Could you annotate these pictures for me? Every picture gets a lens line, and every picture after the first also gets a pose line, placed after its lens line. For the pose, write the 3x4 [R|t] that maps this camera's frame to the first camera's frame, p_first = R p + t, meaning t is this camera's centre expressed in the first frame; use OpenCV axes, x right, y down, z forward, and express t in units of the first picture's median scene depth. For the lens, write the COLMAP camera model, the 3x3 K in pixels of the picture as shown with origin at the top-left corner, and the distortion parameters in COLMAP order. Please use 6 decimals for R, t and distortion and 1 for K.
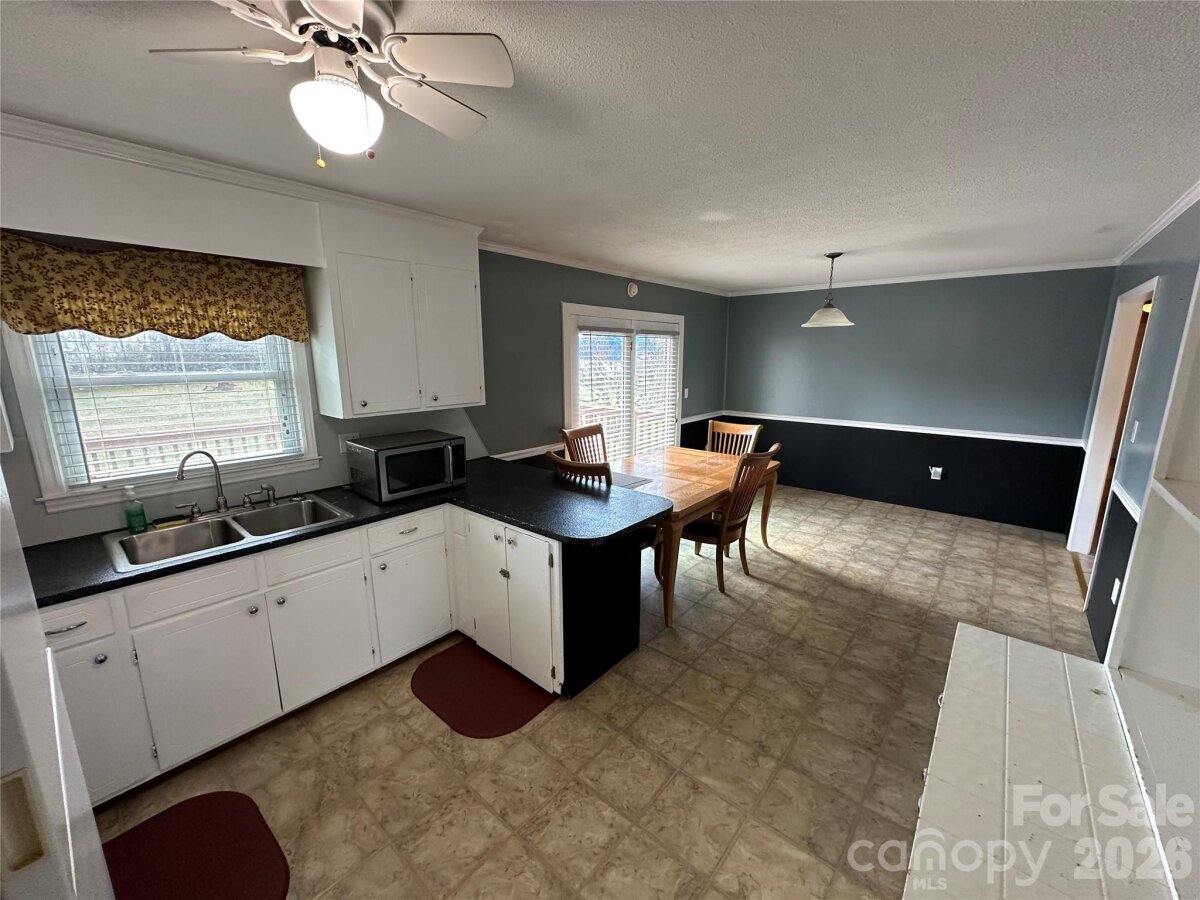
lens RADIAL K [[479.0, 0, 600.0], [0, 479.0, 450.0], [0, 0, 1]] dist [-0.003629, 0.000441]
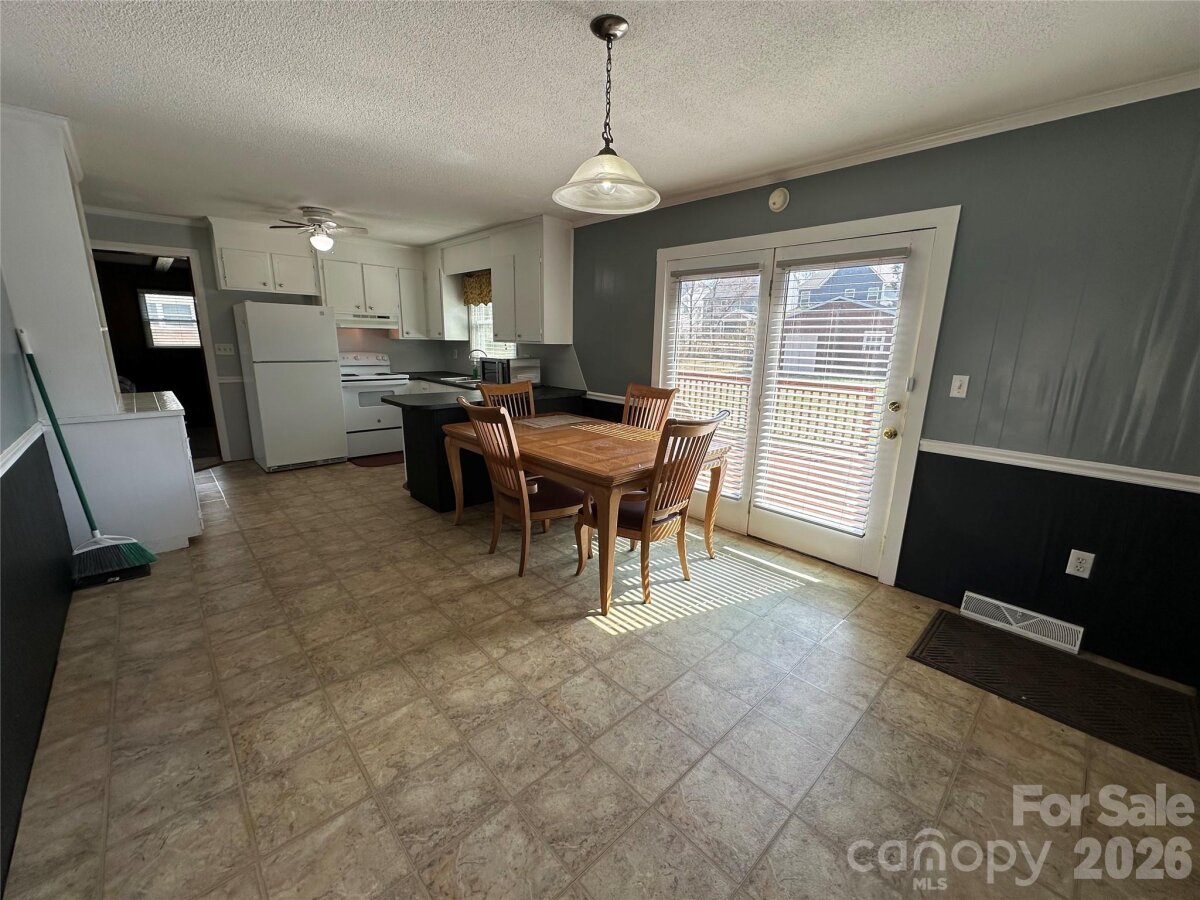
lens RADIAL K [[486.6, 0, 600.0], [0, 486.6, 450.0], [0, 0, 1]] dist [-0.001738, 0.000418]
pose [[-0.114320, 0.218185, -0.969189, 1.706602], [-0.220688, 0.945631, 0.238912, -0.253820], [0.968622, 0.241200, -0.059953, 1.887382]]
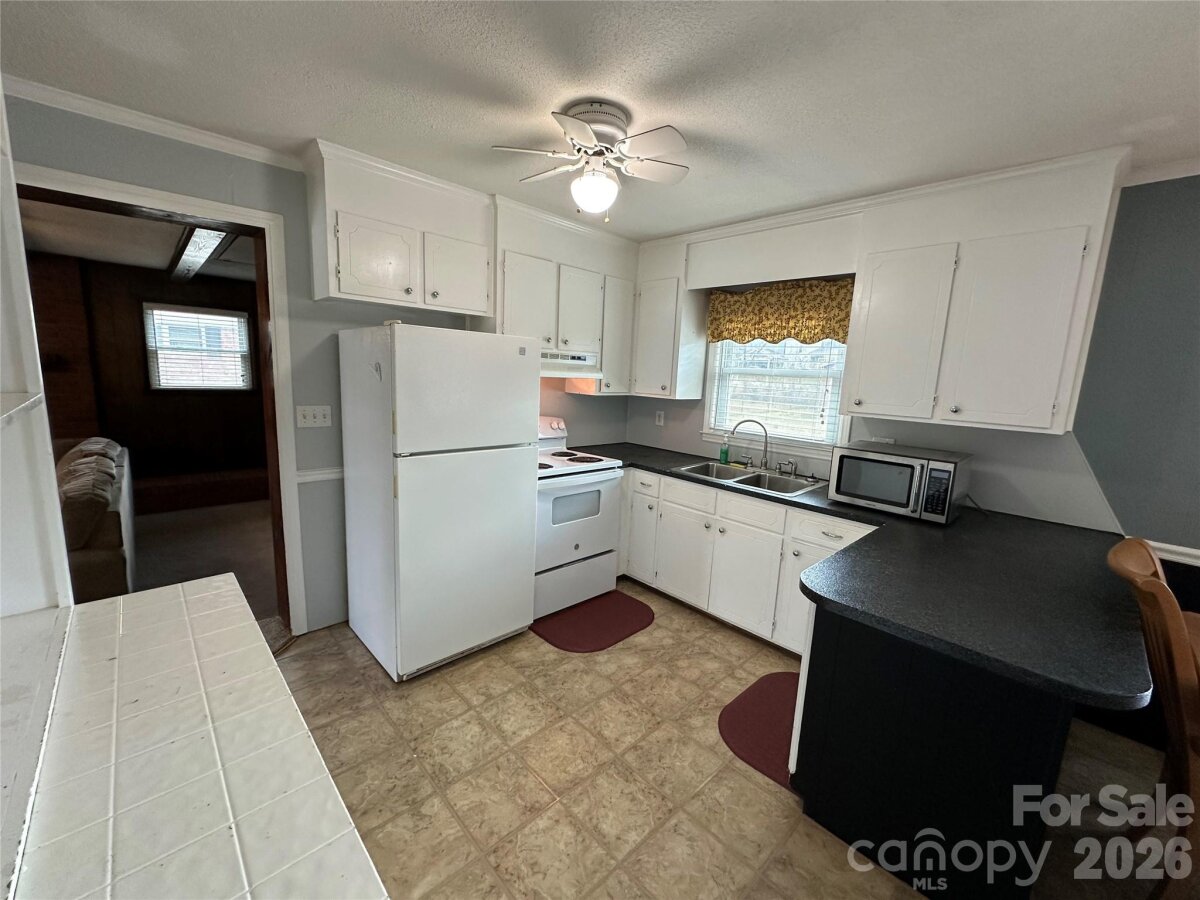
lens RADIAL K [[479.0, 0, 600.0], [0, 479.0, 450.0], [0, 0, 1]] dist [-0.003629, 0.000441]
pose [[-0.100199, 0.154816, -0.982849, 0.630347], [-0.245706, 0.953376, 0.175223, -0.051476], [0.964152, 0.259049, -0.057488, 0.648857]]
